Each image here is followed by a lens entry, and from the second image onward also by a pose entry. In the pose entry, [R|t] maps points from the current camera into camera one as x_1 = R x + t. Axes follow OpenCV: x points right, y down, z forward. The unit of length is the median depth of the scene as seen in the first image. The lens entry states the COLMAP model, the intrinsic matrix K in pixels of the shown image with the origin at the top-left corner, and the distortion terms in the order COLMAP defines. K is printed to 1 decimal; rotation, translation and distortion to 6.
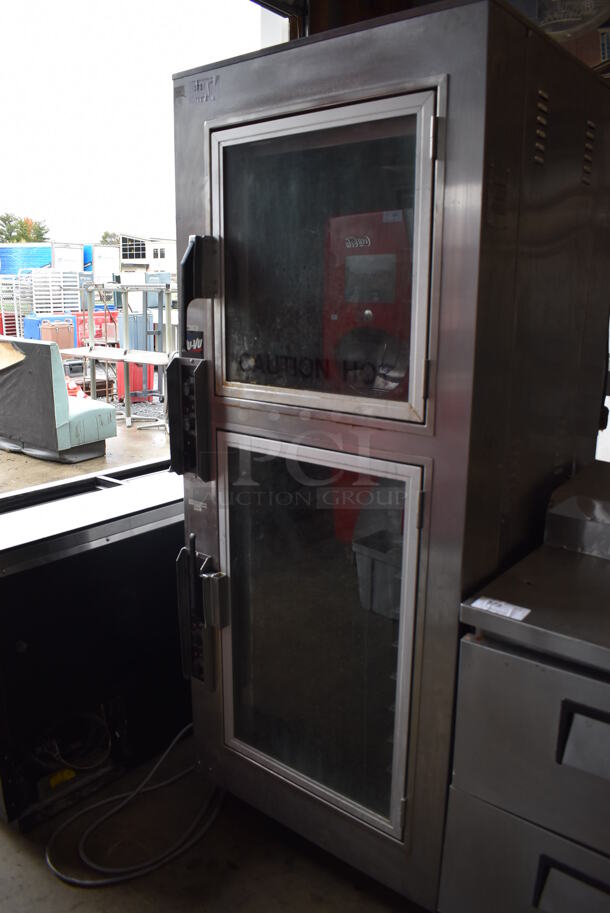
lens RADIAL K [[720.0, 0, 305.3], [0, 720.0, 454.2], [0, 0, 1]] dist [-0.072938, -0.000497]
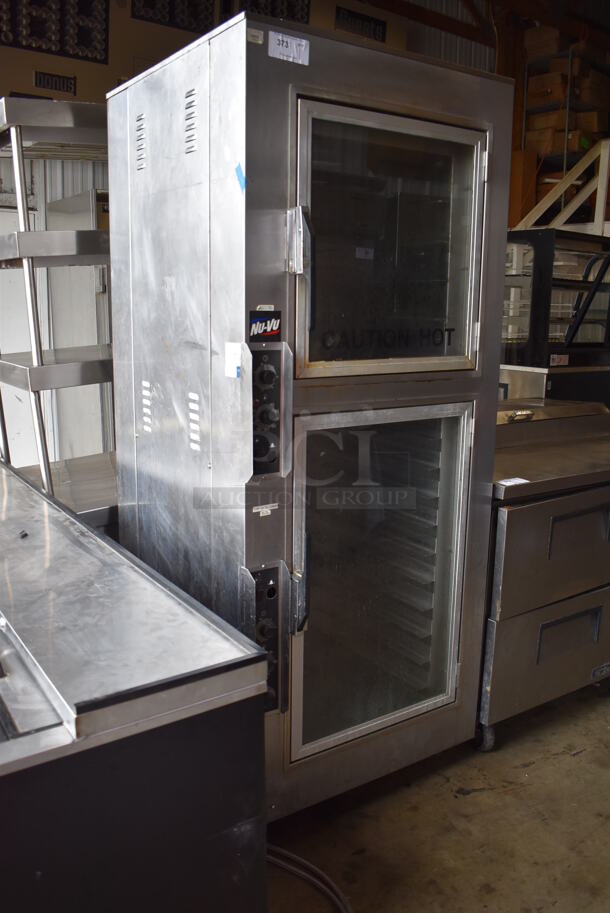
lens RADIAL K [[771.5, 0, 305.5], [0, 771.5, 455.2], [0, 0, 1]] dist [-0.071739, 0.009263]
pose [[0.293198, -0.190440, 0.936893, -1.128112], [0.205178, 0.969661, 0.132891, -0.122162], [-0.933776, 0.153266, 0.323376, 0.714135]]
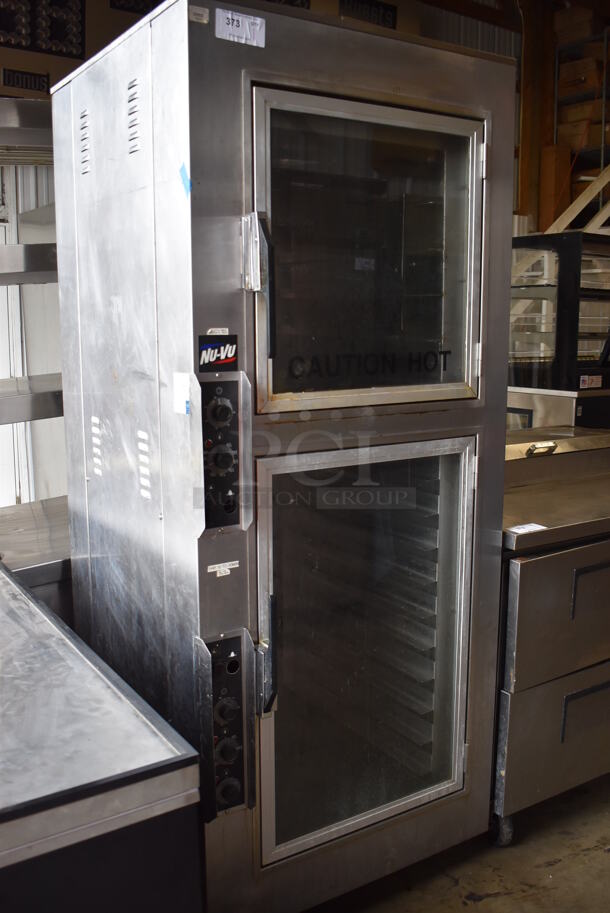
lens RADIAL K [[851.6, 0, 304.9], [0, 851.6, 457.4], [0, 0, 1]] dist [-0.060534, 0.000000]
pose [[0.316841, -0.162586, 0.934440, -1.038763], [0.218822, 0.971151, 0.094778, -0.118684], [-0.922892, 0.174447, 0.343278, 0.670248]]
